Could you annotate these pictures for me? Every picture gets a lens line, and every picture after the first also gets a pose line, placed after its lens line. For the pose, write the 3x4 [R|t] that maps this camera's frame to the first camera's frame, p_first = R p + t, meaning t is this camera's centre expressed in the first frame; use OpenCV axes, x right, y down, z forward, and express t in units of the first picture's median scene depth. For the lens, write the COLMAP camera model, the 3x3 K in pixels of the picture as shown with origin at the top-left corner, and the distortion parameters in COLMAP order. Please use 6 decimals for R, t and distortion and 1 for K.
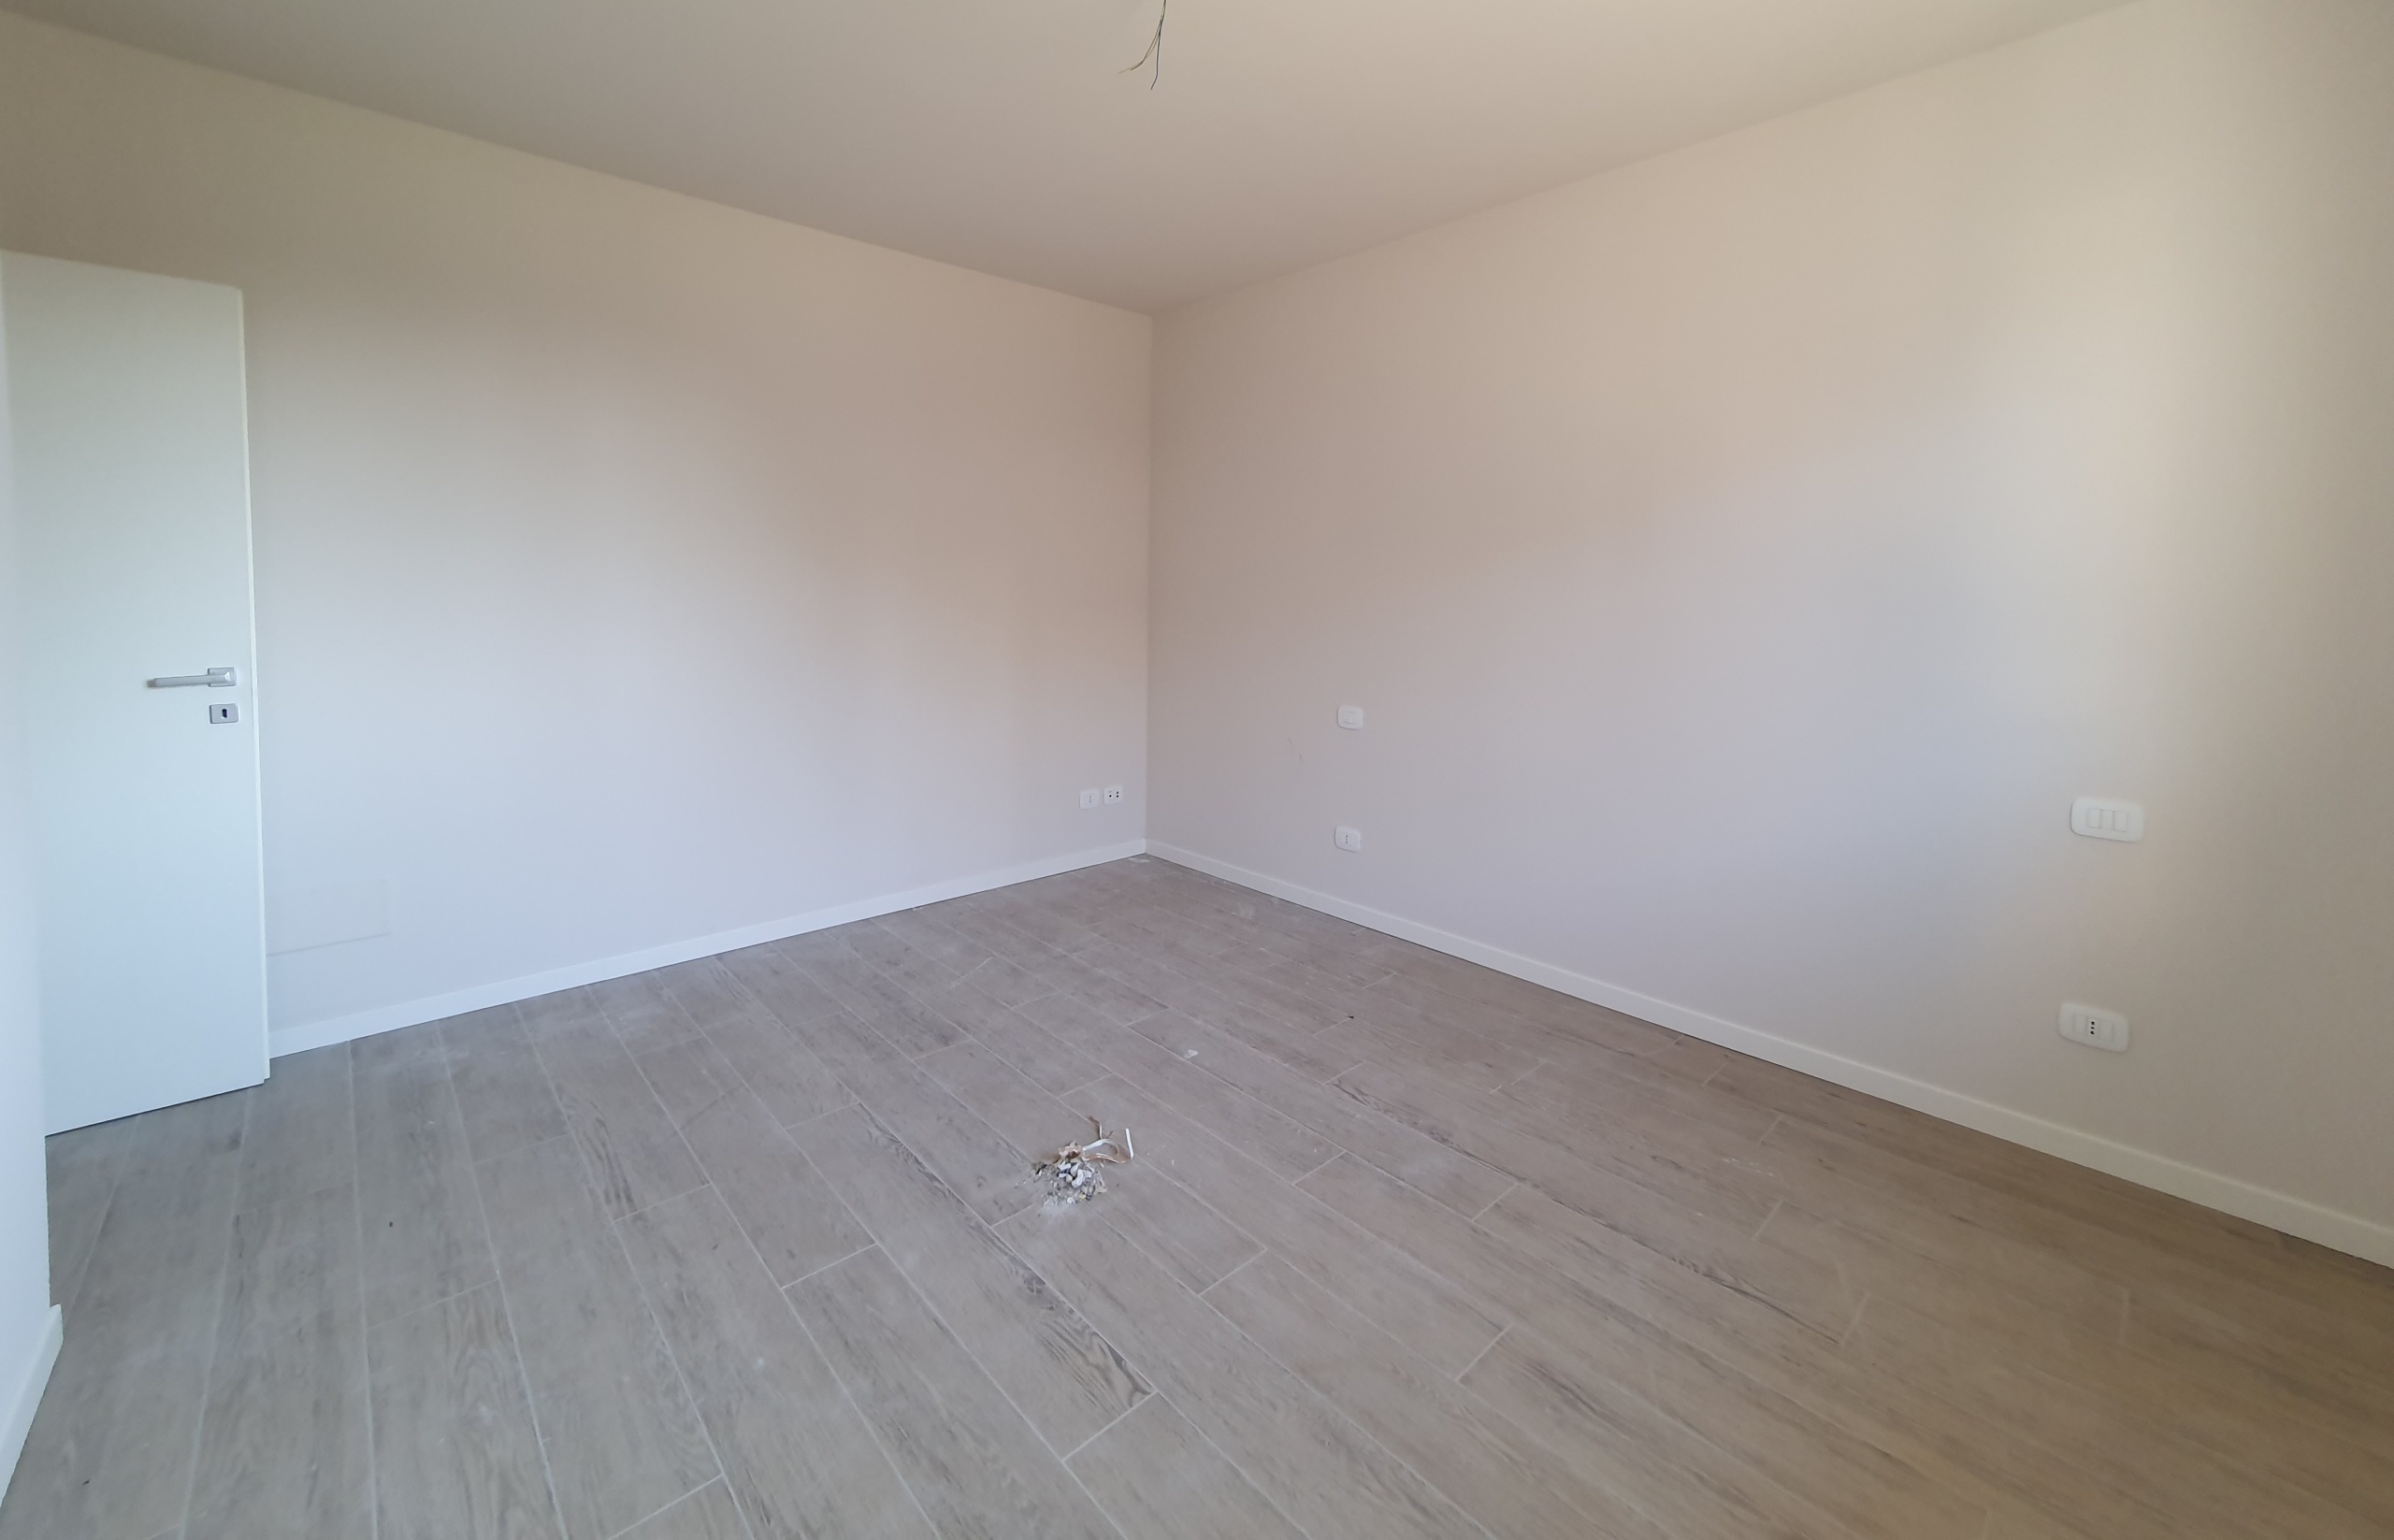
lens RADIAL K [[898.8, 0, 1196.0], [0, 898.8, 775.6], [0, 0, 1]] dist [-0.000566, -0.000164]
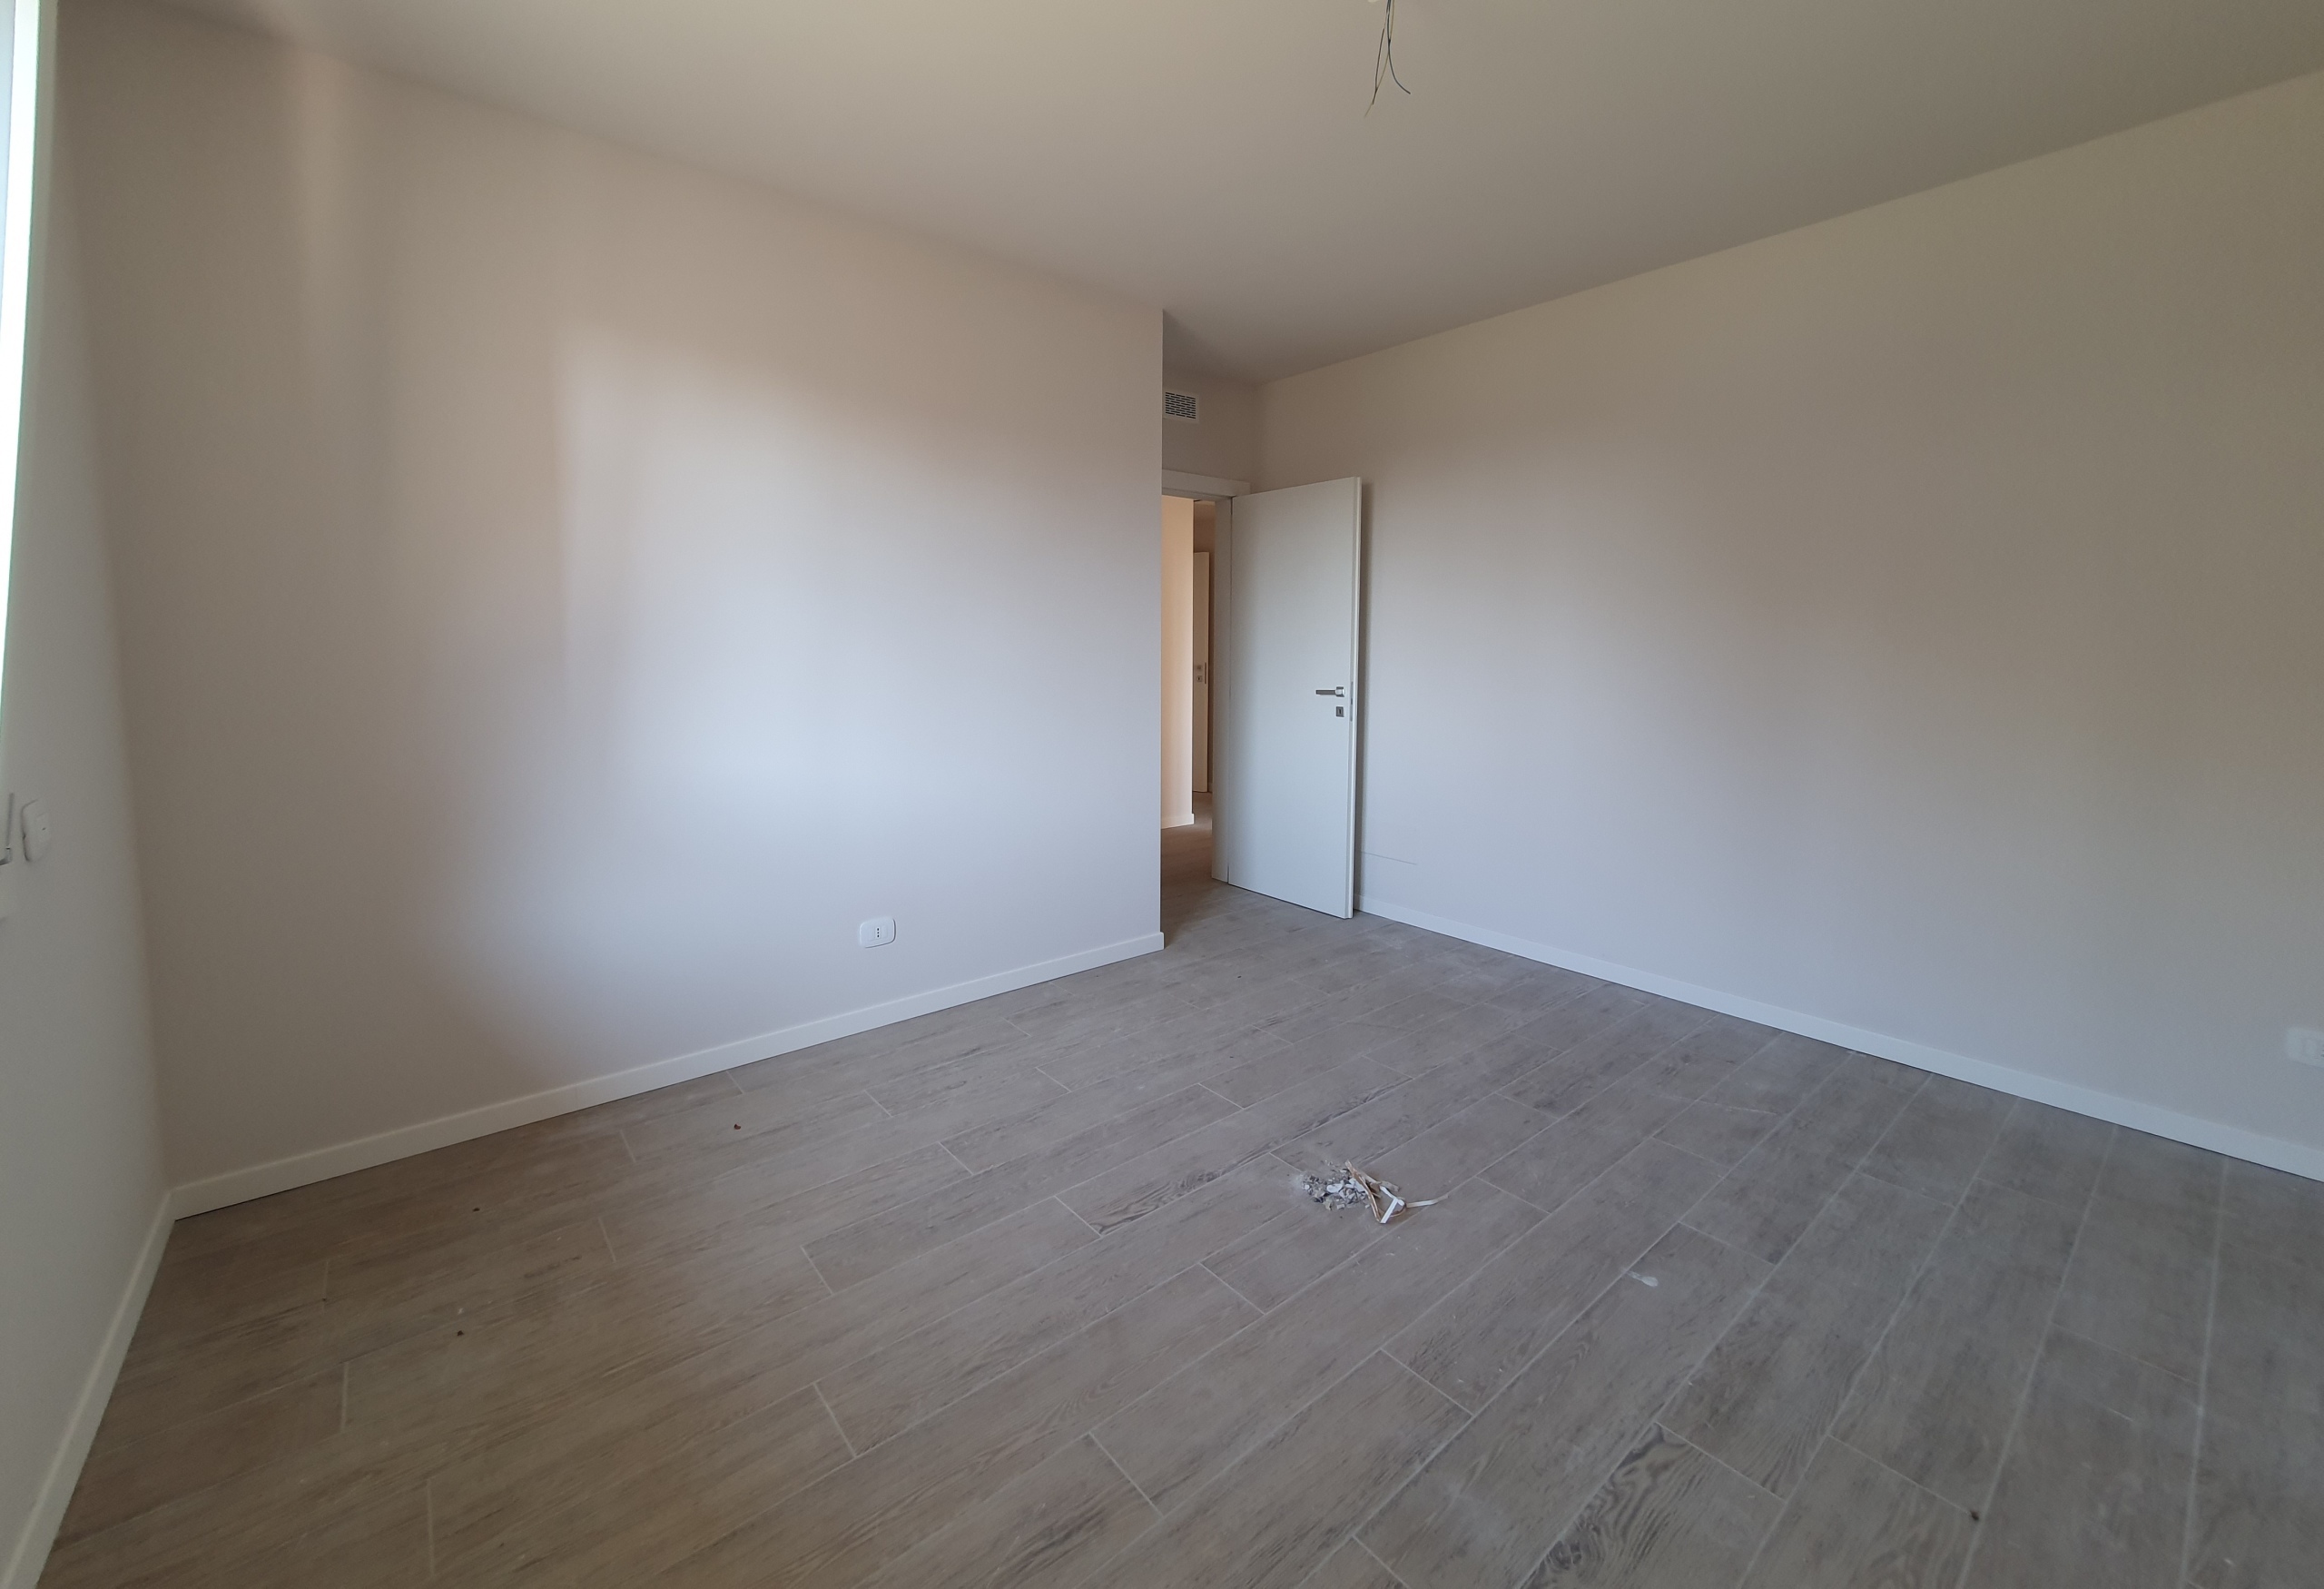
lens RADIAL K [[913.5, 0, 1161.4], [0, 913.5, 787.0], [0, 0, 1]] dist [-0.000270, -0.000233]
pose [[-0.030496, 0.150634, -0.988119, 0.842100], [-0.209121, 0.965739, 0.153676, -0.131362], [0.977414, 0.211323, 0.002050, 0.665068]]
